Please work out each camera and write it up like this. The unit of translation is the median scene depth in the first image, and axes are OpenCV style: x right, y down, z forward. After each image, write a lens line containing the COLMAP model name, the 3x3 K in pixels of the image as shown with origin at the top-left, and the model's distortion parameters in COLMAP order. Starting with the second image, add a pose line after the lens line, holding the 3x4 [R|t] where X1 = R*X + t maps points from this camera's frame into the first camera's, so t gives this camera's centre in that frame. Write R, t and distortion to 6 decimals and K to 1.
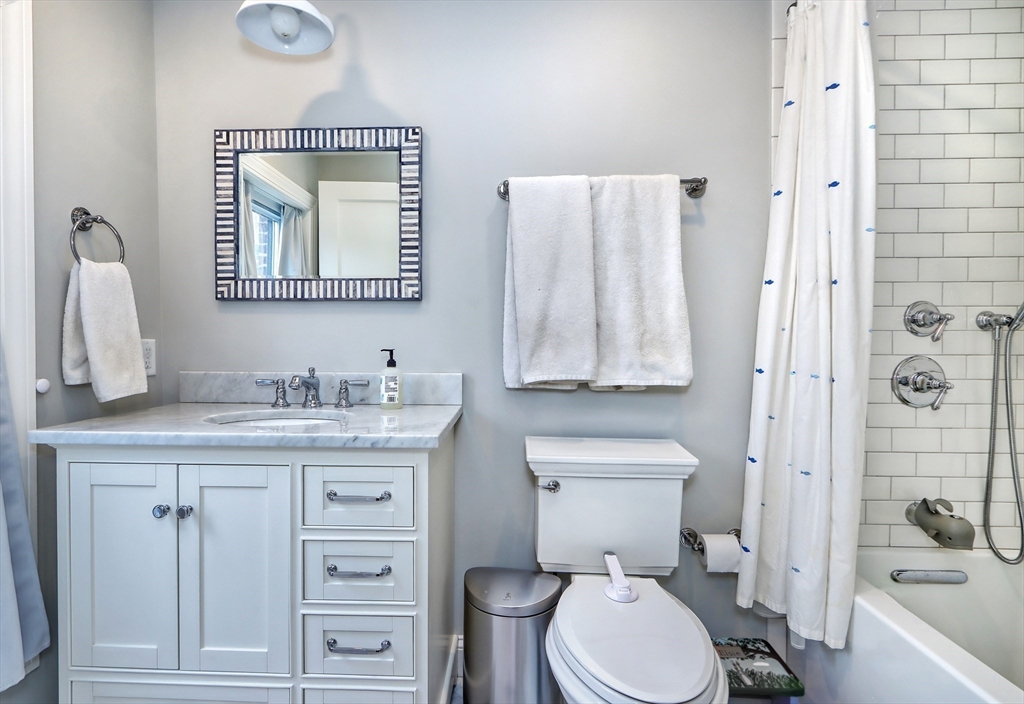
lens RADIAL K [[548.9, 0, 512.3], [0, 548.9, 350.6], [0, 0, 1]] dist [-0.003416, -0.000294]
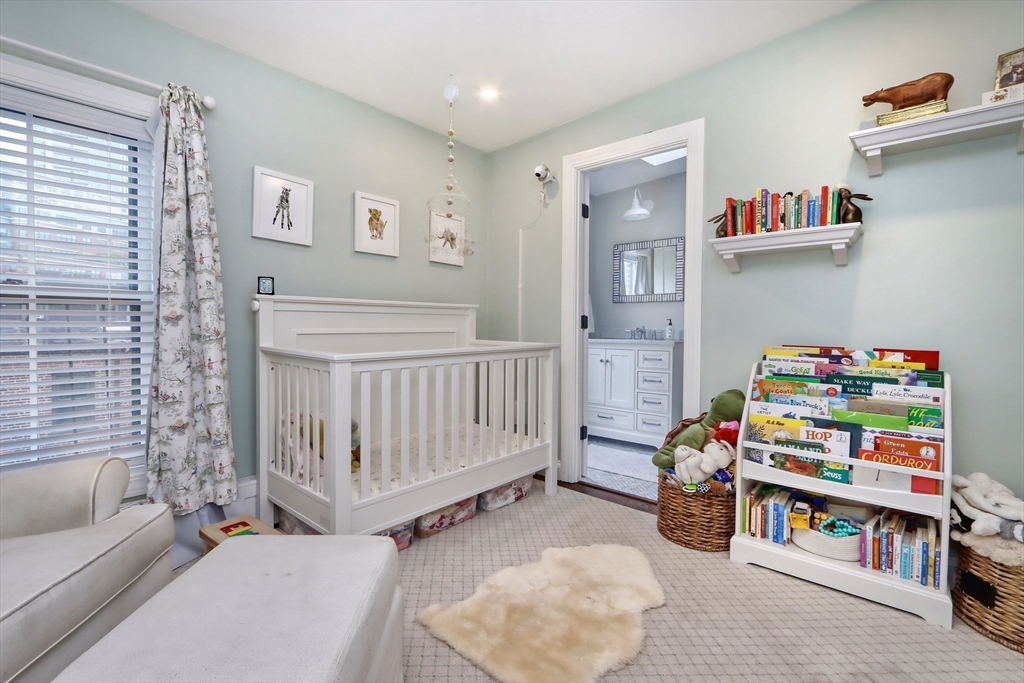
lens RADIAL K [[484.0, 0, 510.0], [0, 484.0, 334.8], [0, 0, 1]] dist [0.004639, -0.000635]
pose [[0.787068, 0.015578, -0.616669, 0.645230], [-0.016269, 0.999858, 0.004493, 0.077976], [0.616651, 0.006496, 0.787210, -1.420008]]
